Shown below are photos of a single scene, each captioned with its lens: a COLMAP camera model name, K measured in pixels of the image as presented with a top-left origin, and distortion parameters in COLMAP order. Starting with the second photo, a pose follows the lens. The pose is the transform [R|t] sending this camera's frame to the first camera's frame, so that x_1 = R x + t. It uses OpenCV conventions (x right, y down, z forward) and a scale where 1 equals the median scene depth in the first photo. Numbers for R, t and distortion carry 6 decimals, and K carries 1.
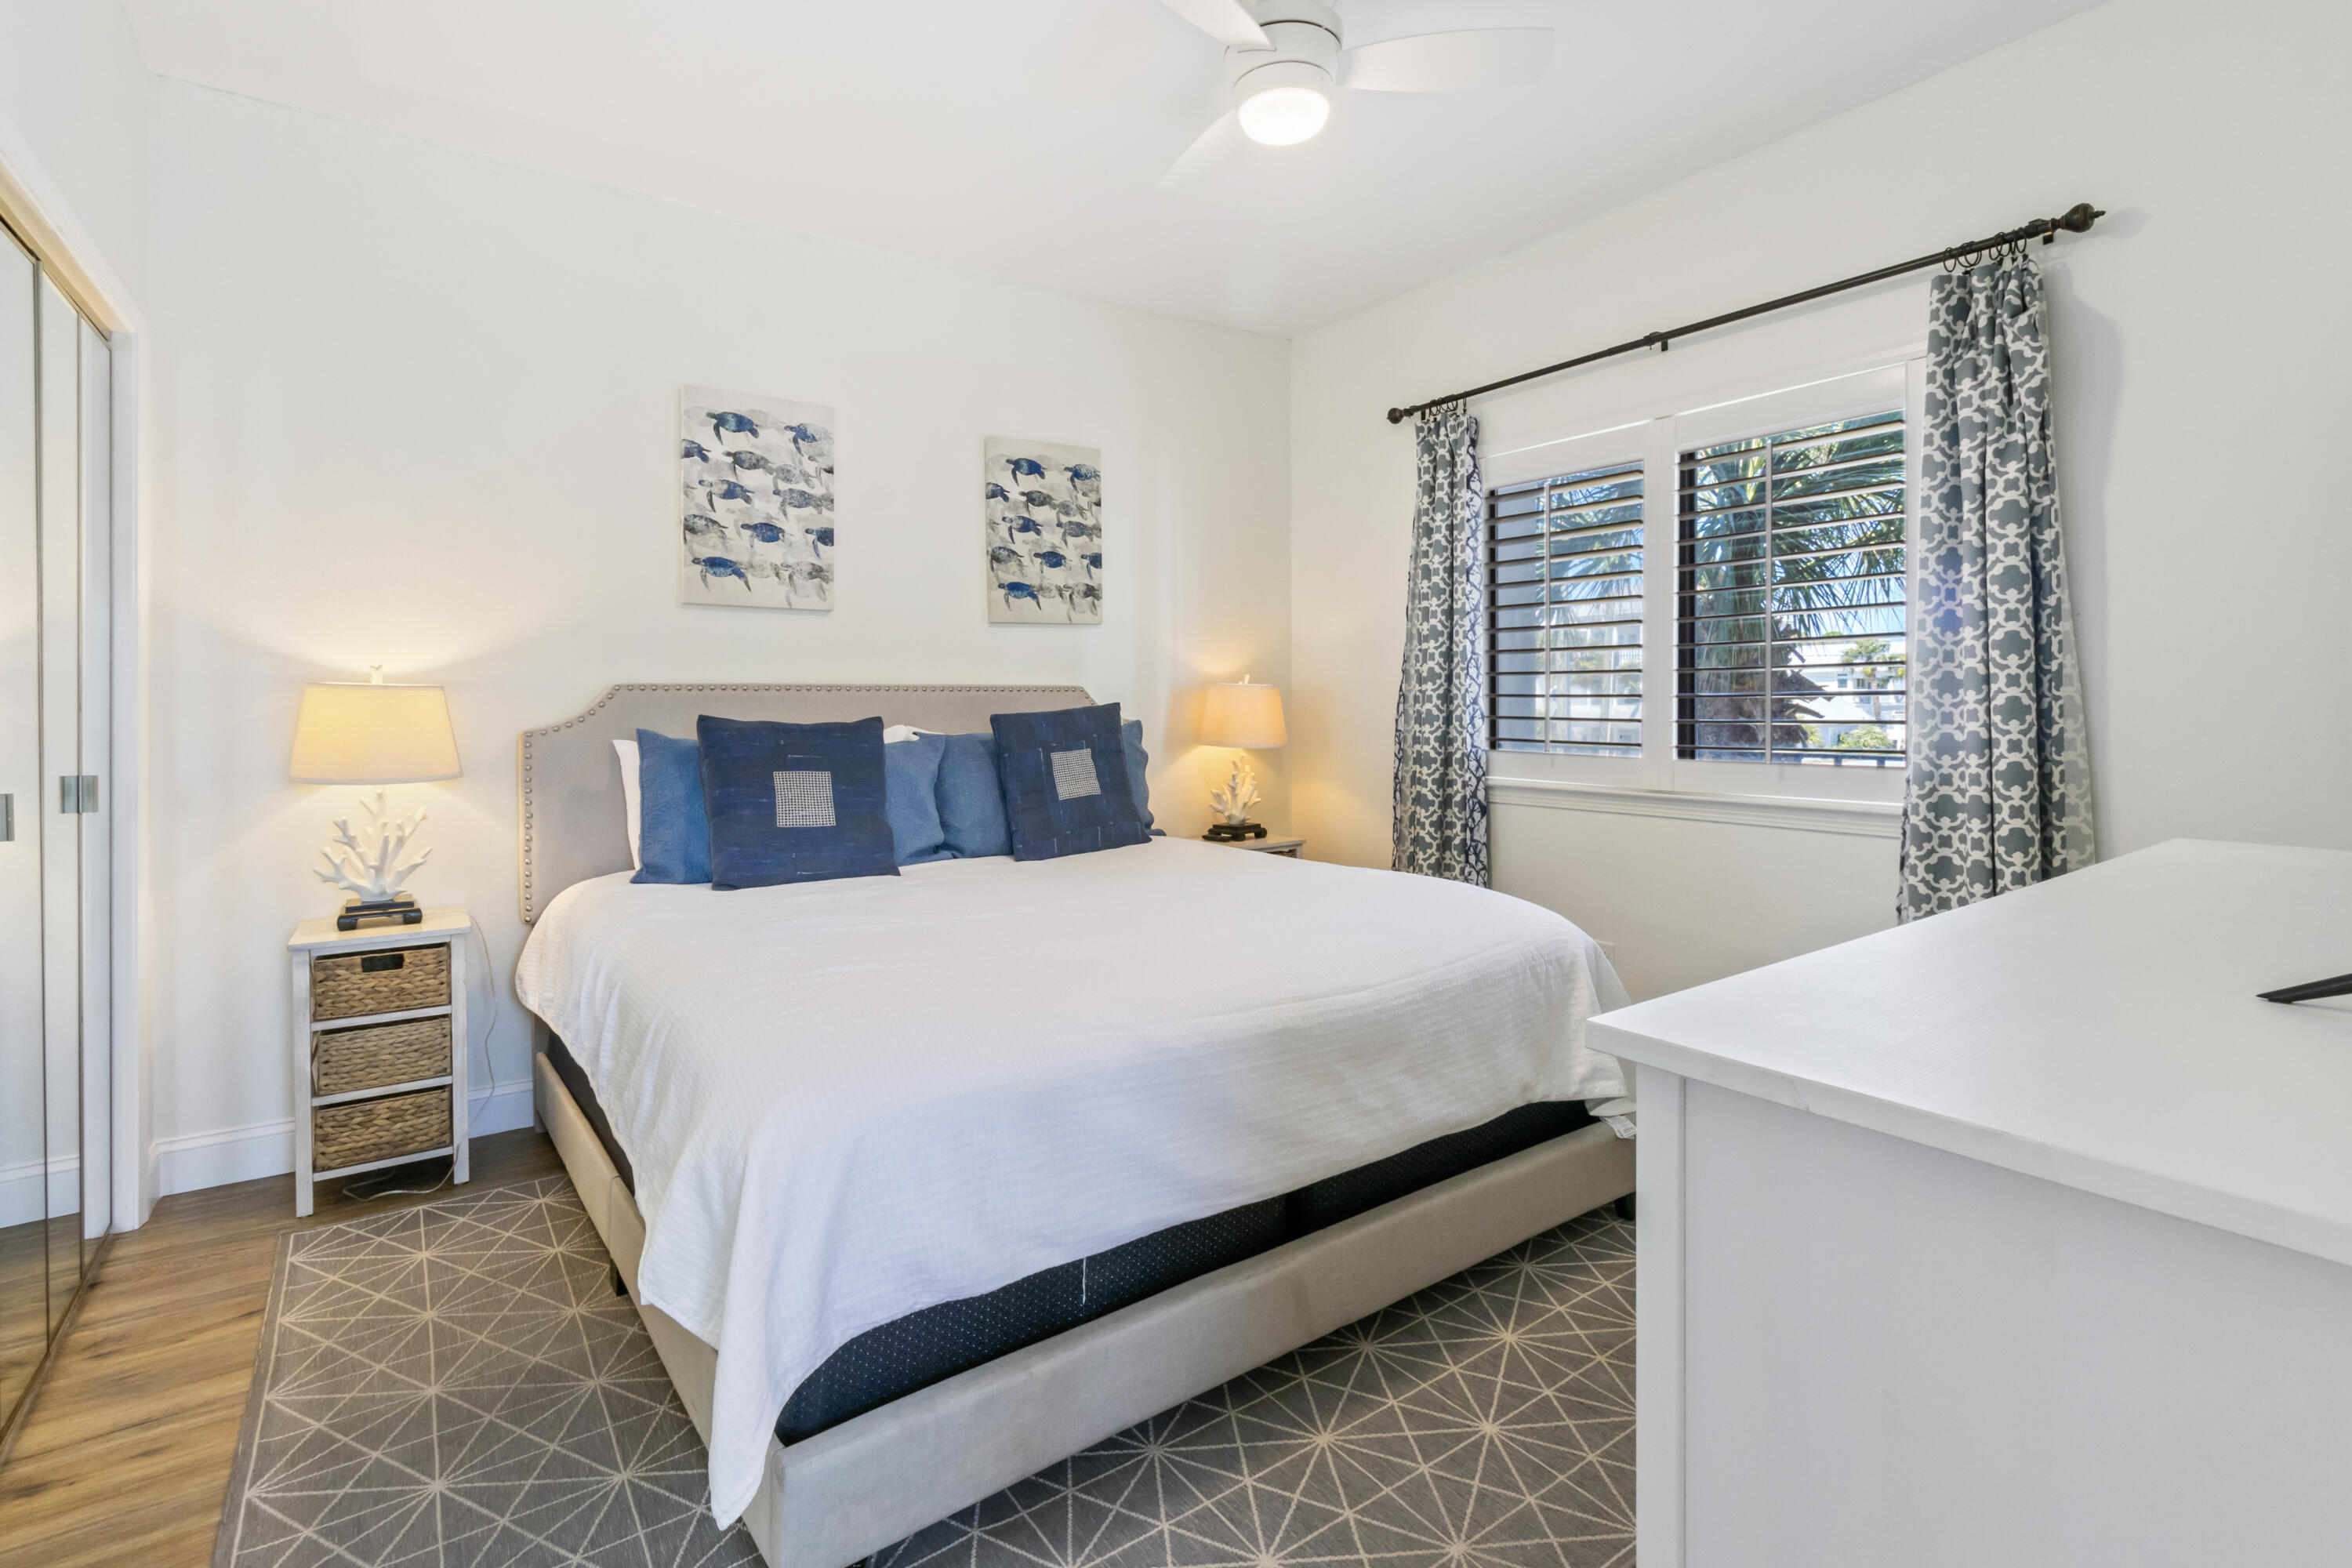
lens RADIAL K [[1105.1, 0, 1180.8], [0, 1105.1, 706.9], [0, 0, 1]] dist [-0.000472, -0.000575]
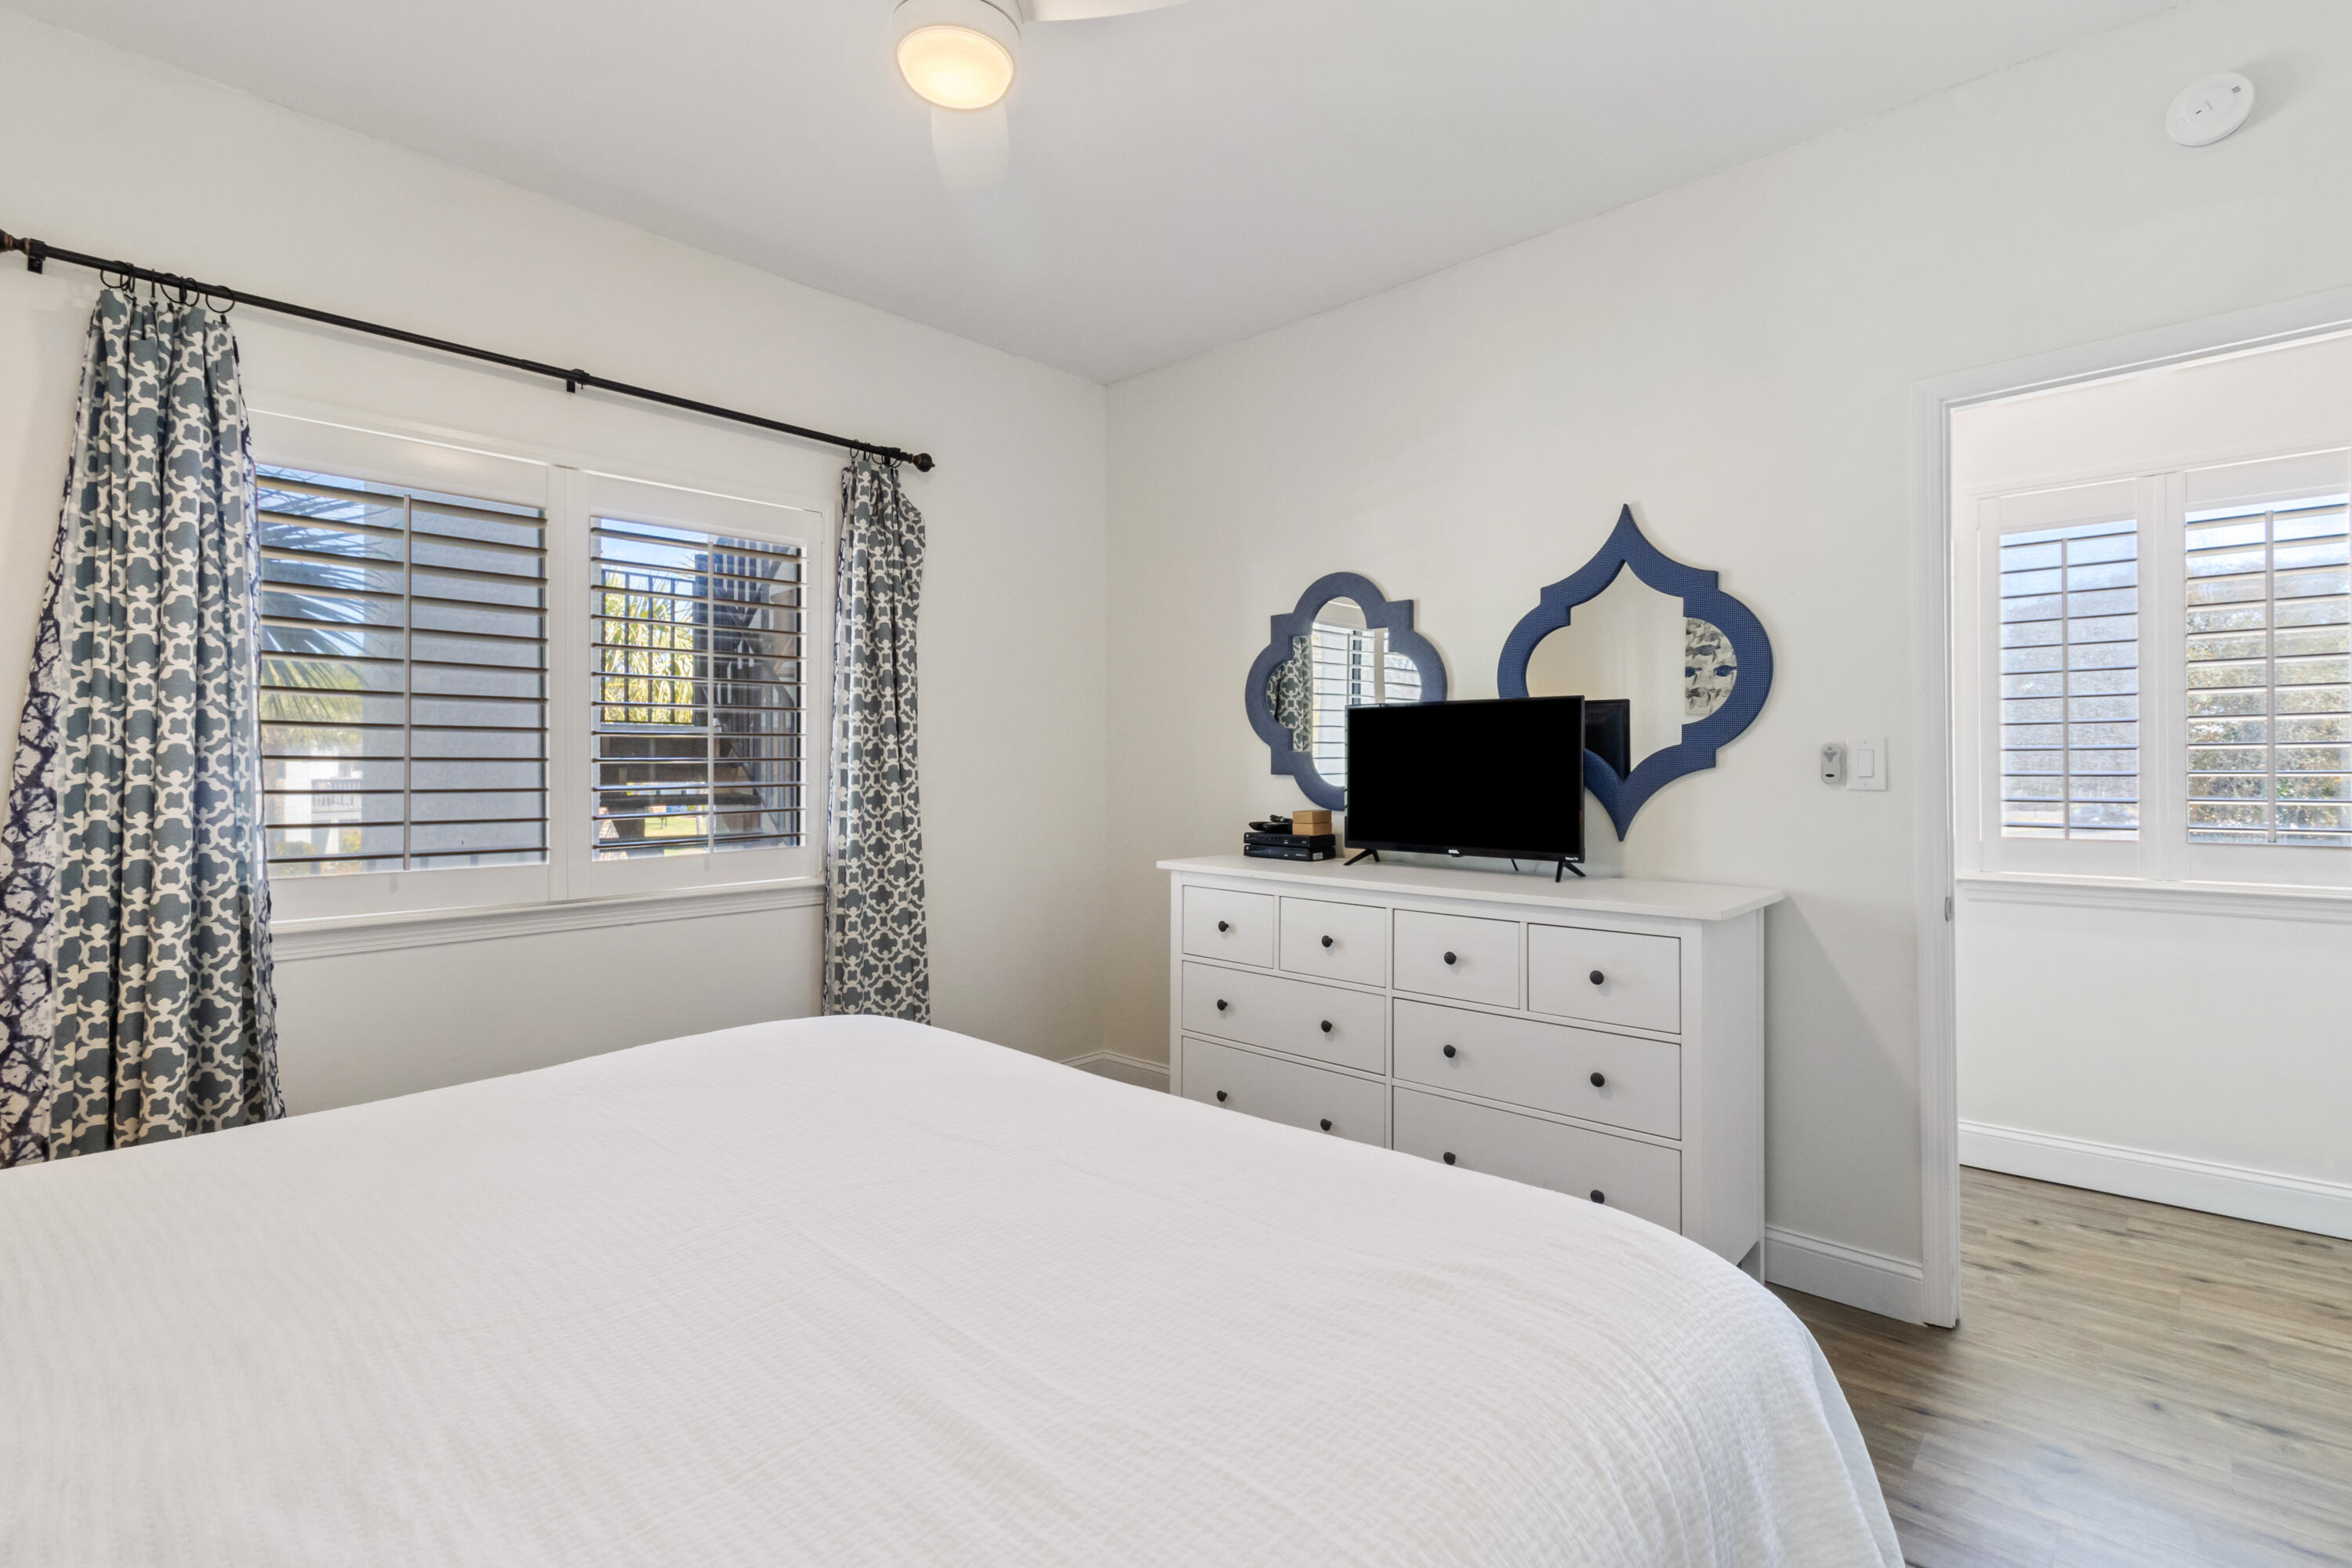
lens RADIAL K [[1090.6, 0, 1166.2], [0, 1090.6, 729.9], [0, 0, 1]] dist [0.001311, -0.000157]
pose [[-0.202714, 0.035526, 0.978593, -0.436174], [0.009369, 0.999366, -0.034340, -0.019867], [-0.979193, 0.002208, -0.202918, 0.635701]]
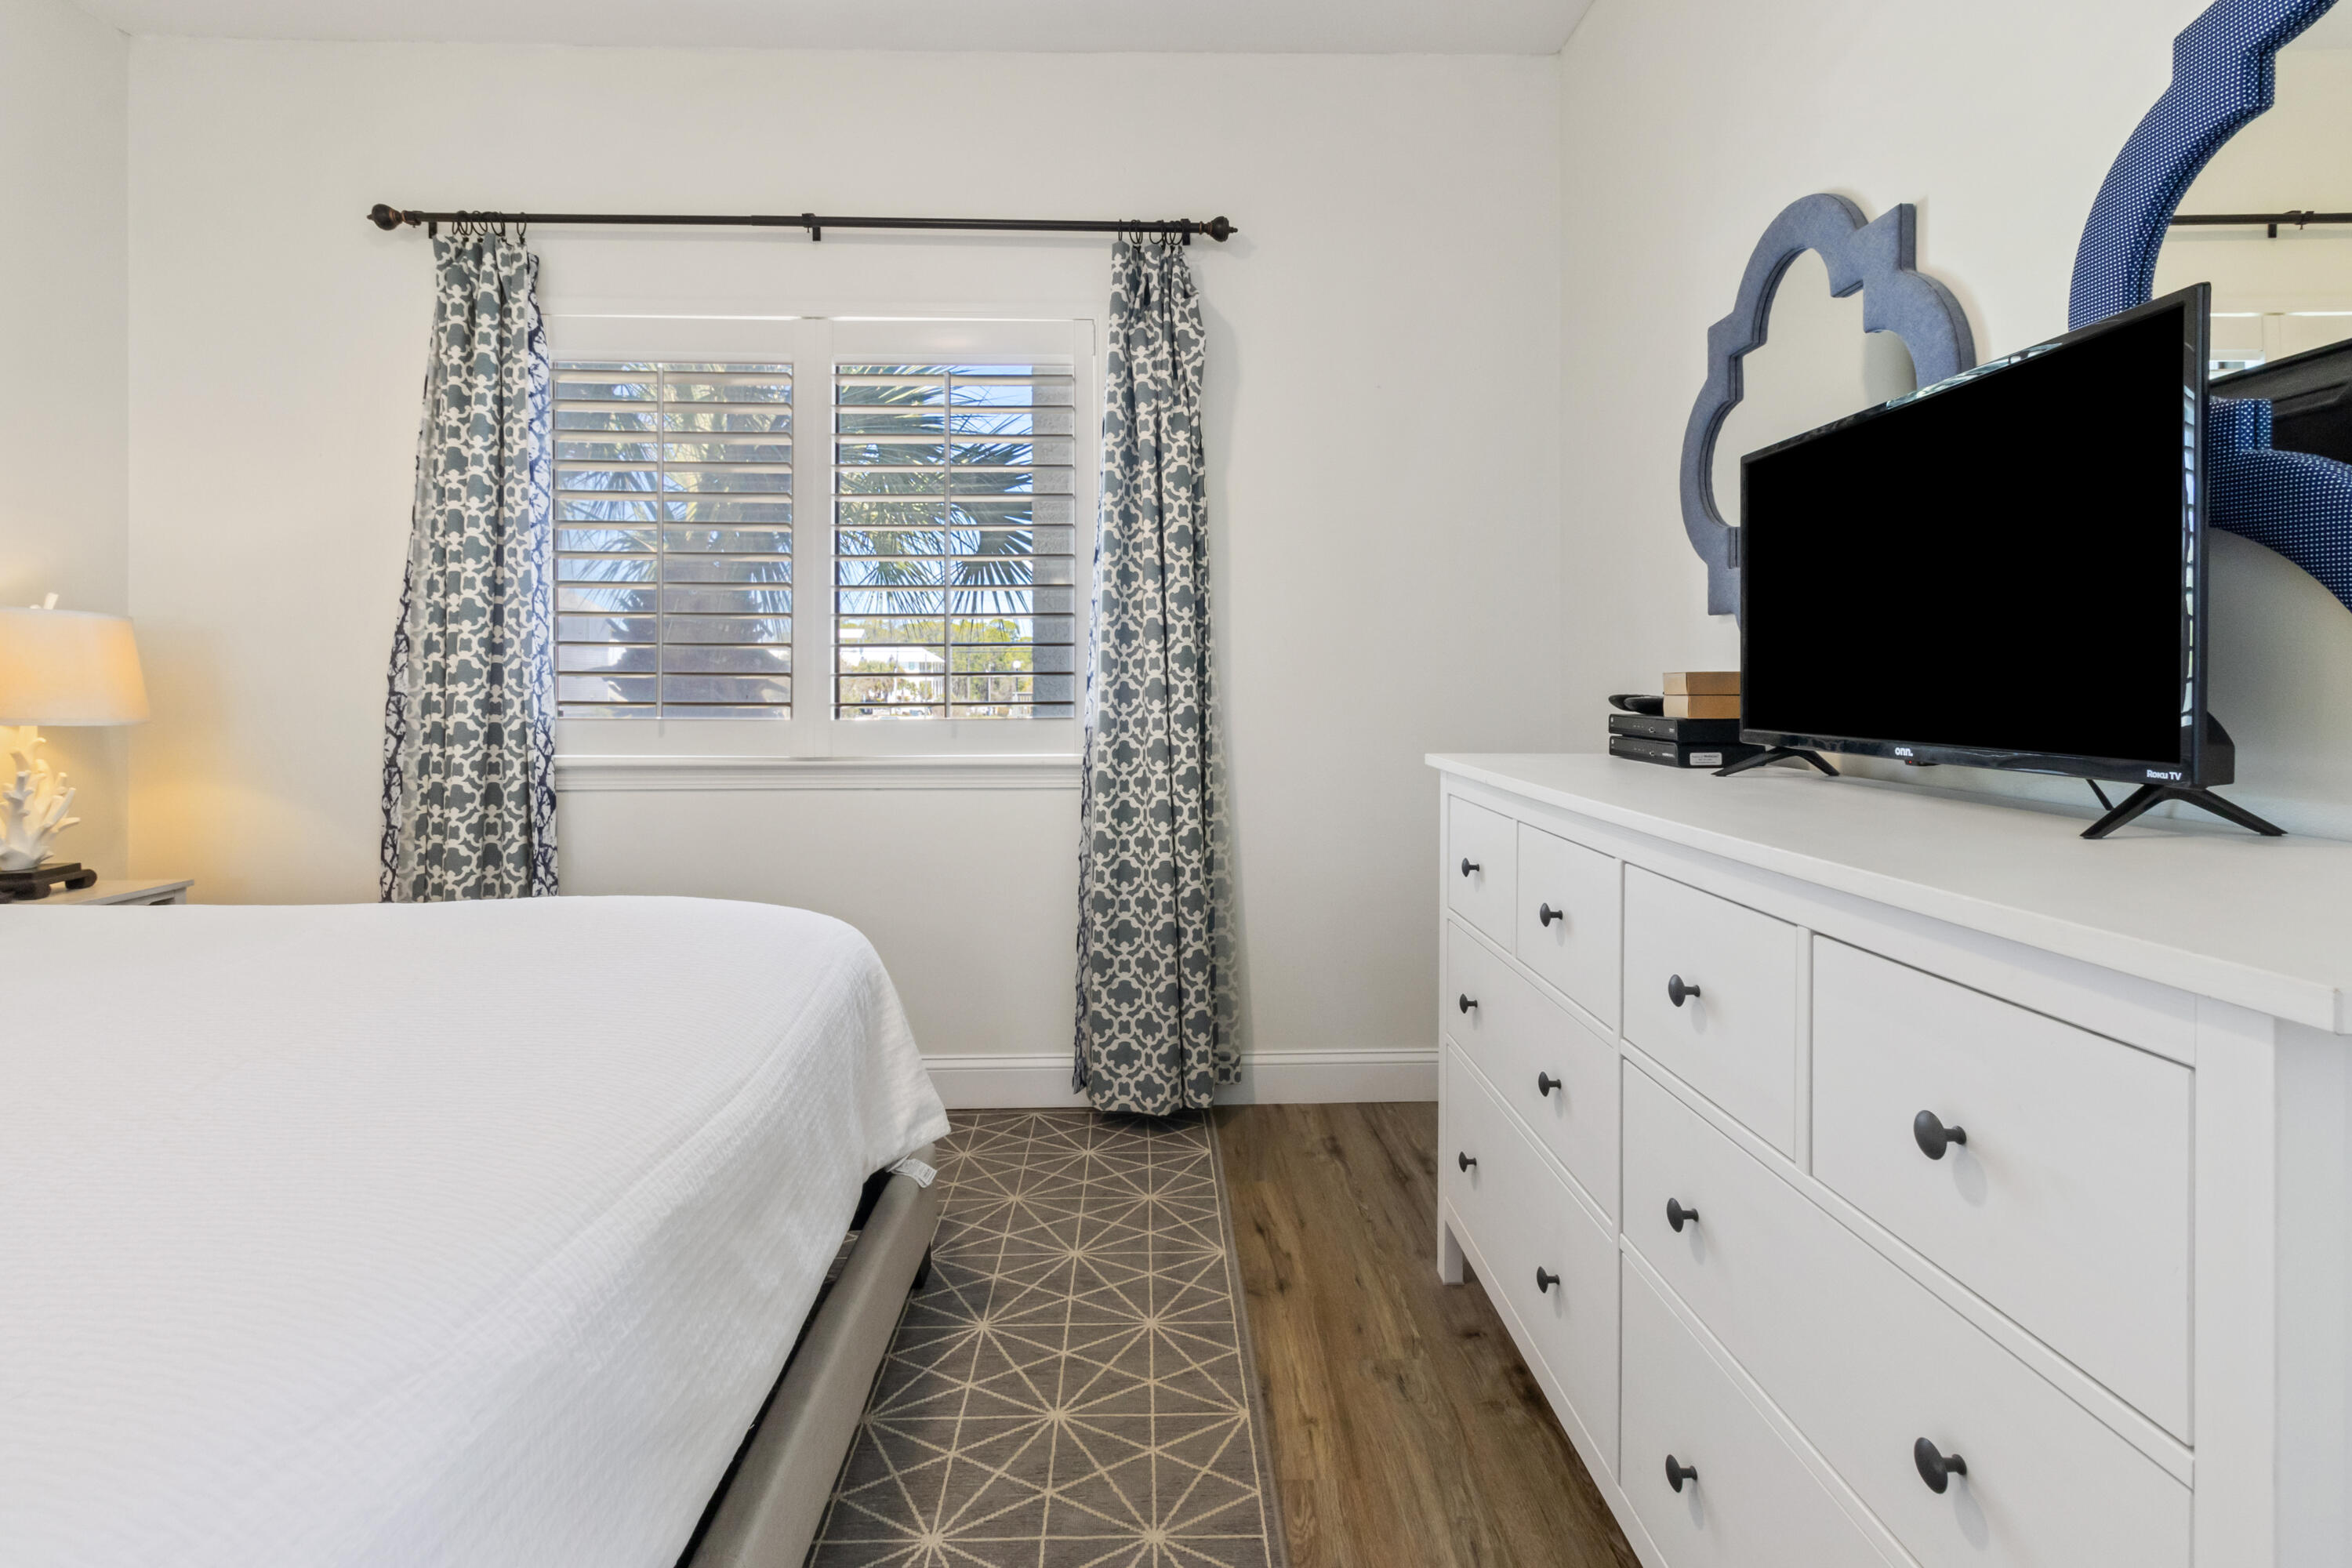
lens RADIAL K [[1110.1, 0, 1207.4], [0, 1110.1, 688.8], [0, 0, 1]] dist [0.004439, 0.000436]
pose [[0.553957, 0.007149, 0.832515, -0.093959], [0.002543, 0.999944, -0.010279, 0.028720], [-0.832542, 0.007811, 0.553907, 0.247069]]
